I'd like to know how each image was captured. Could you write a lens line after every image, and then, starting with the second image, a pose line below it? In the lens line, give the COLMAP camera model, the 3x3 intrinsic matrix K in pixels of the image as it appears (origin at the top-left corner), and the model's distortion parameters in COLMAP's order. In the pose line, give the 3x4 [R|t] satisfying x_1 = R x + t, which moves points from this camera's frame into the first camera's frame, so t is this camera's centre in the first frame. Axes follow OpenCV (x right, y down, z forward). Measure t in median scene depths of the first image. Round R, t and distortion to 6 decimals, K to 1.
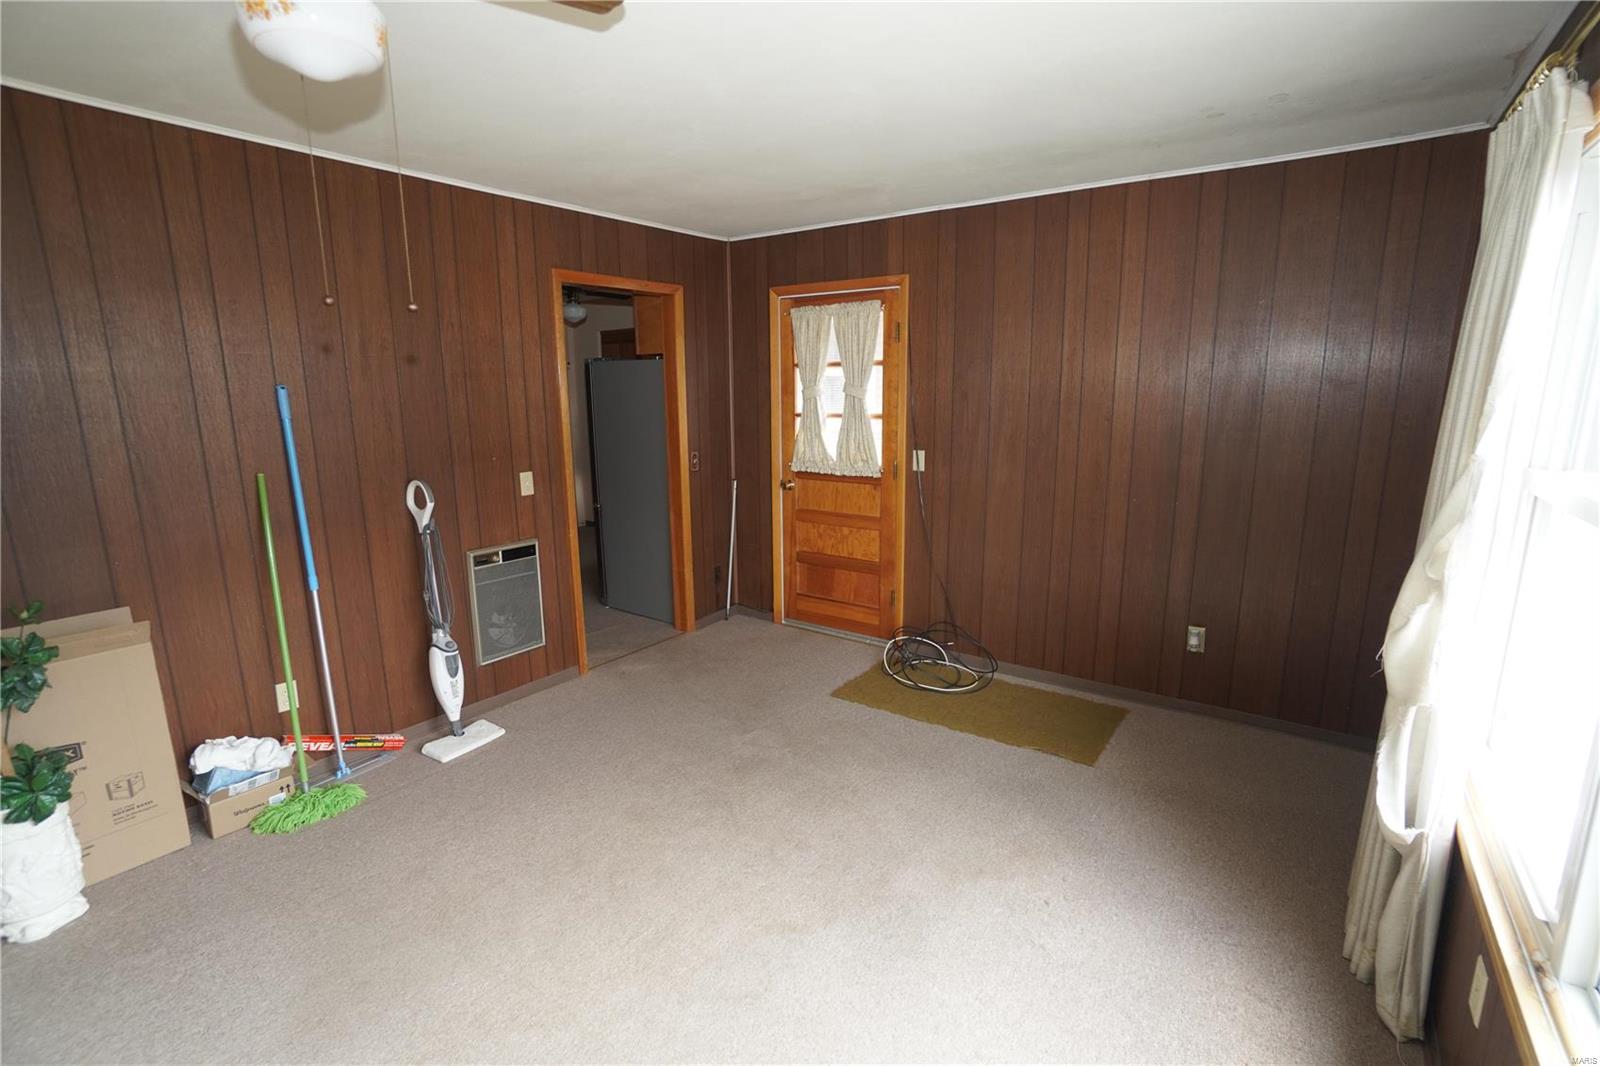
lens RADIAL K [[738.4, 0, 804.0], [0, 738.4, 529.5], [0, 0, 1]] dist [-0.047482, 0.019331]
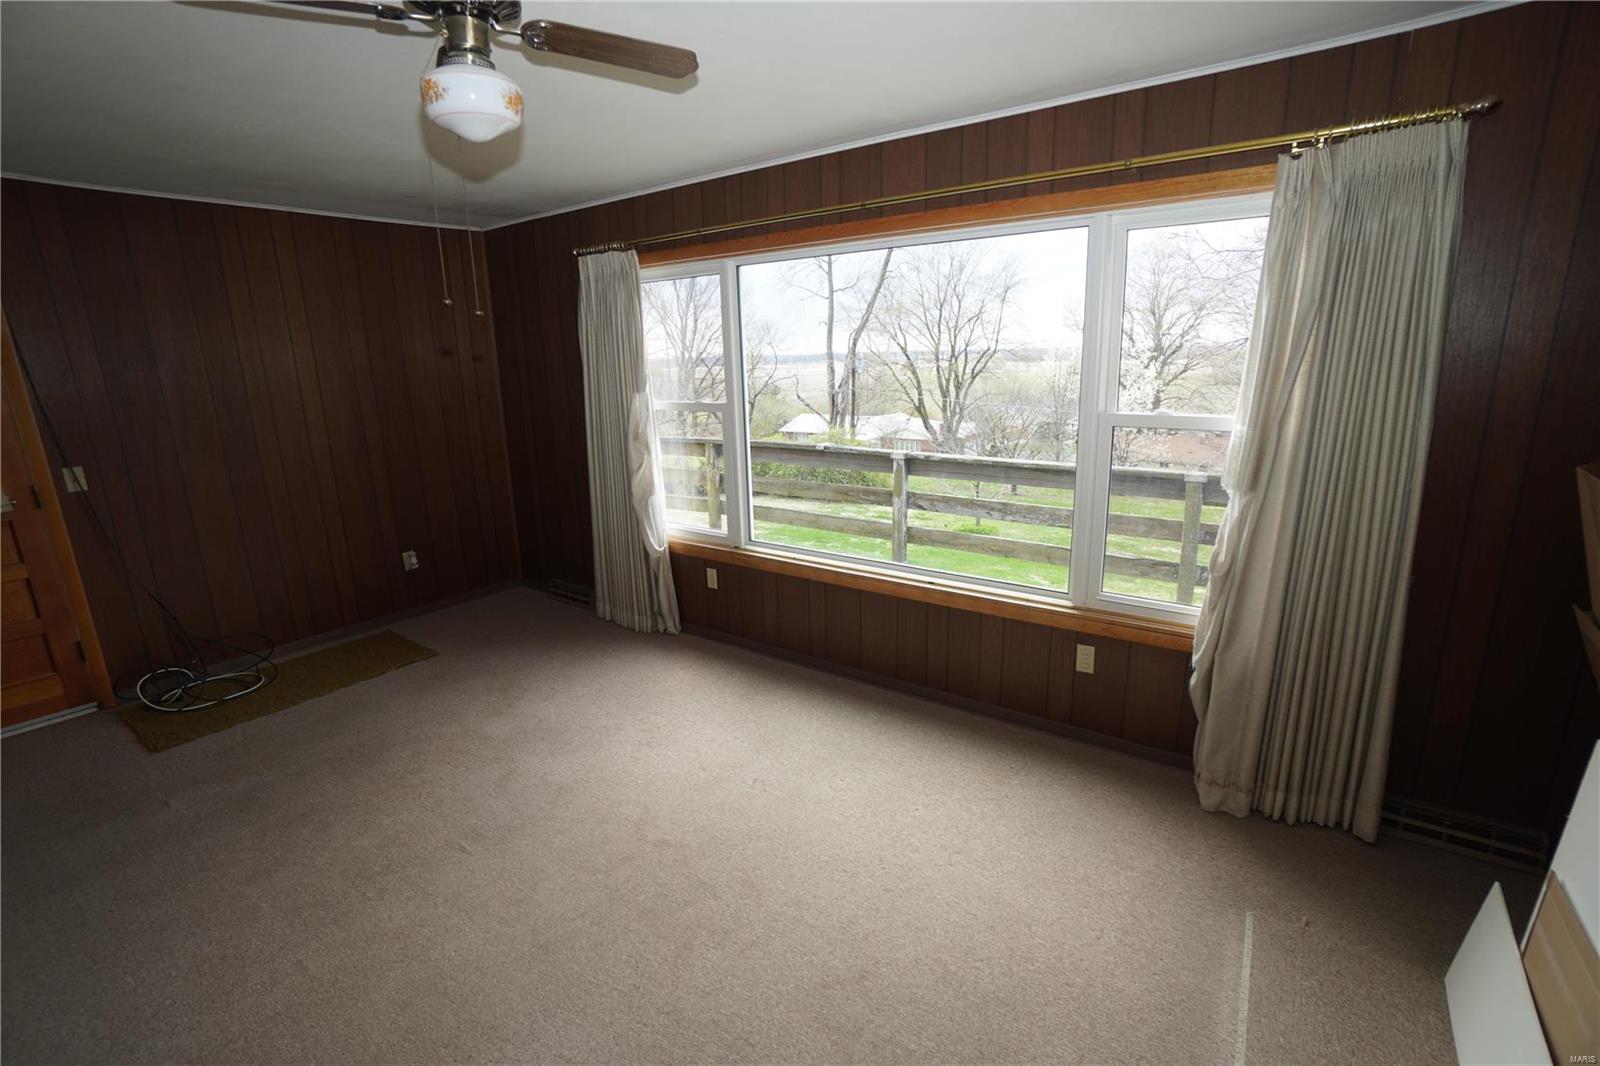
lens RADIAL K [[738.4, 0, 804.9], [0, 738.4, 536.4], [0, 0, 1]] dist [-0.047482, 0.019331]
pose [[0.009997, -0.227108, 0.973818, -0.751628], [0.217766, 0.950987, 0.219548, -0.033473], [-0.975950, 0.209870, 0.058963, 0.172900]]
